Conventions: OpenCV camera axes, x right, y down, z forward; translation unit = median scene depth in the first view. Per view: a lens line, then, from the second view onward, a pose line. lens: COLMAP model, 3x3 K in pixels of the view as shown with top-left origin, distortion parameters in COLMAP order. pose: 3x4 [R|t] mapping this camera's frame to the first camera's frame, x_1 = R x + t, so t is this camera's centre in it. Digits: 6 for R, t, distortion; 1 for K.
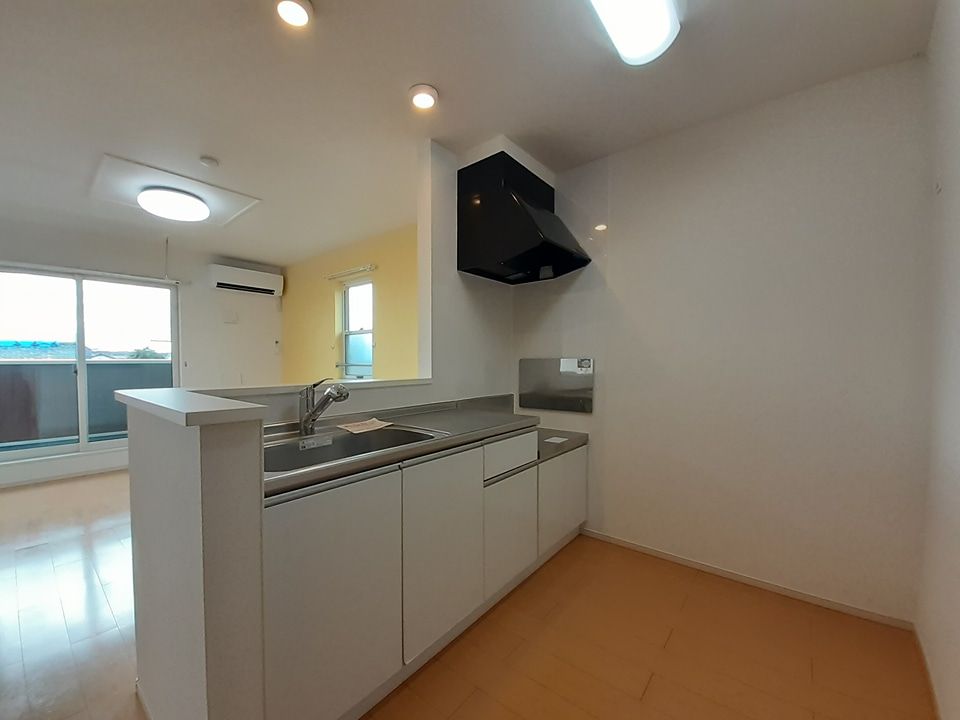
lens RADIAL K [[384.0, 0, 480.7], [0, 384.0, 372.4], [0, 0, 1]] dist [-0.012160, -0.000178]
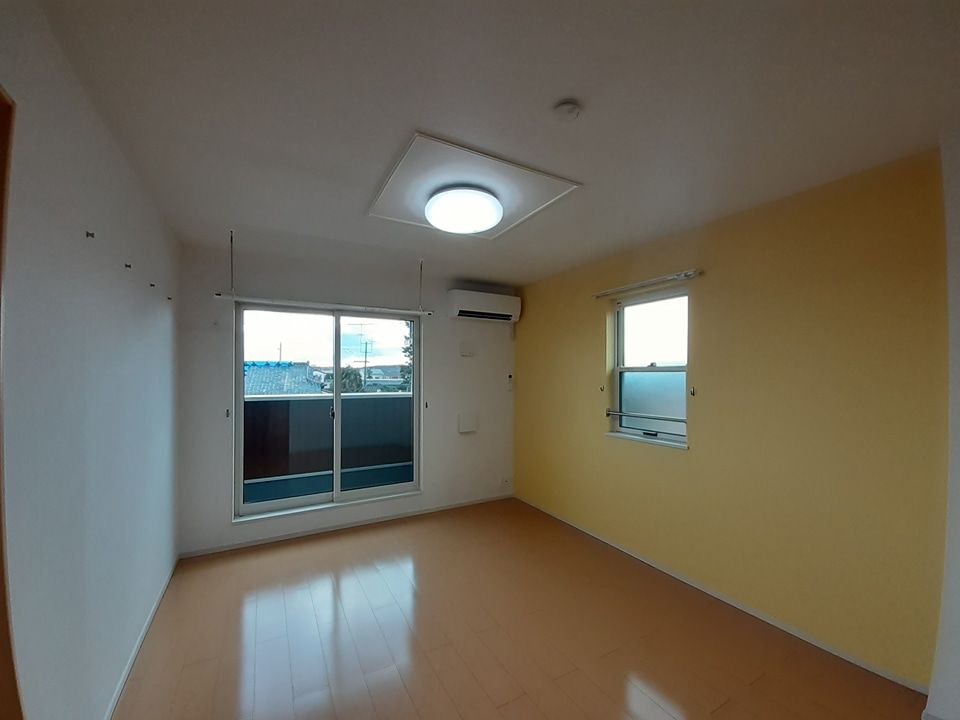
lens RADIAL K [[397.2, 0, 479.0], [0, 397.2, 380.2], [0, 0, 1]] dist [0.026501, 0.000041]
pose [[0.921454, 0.008317, -0.388397, -0.305414], [-0.016345, 0.999716, -0.017369, -0.064995], [0.388143, 0.022353, 0.921328, 0.198683]]
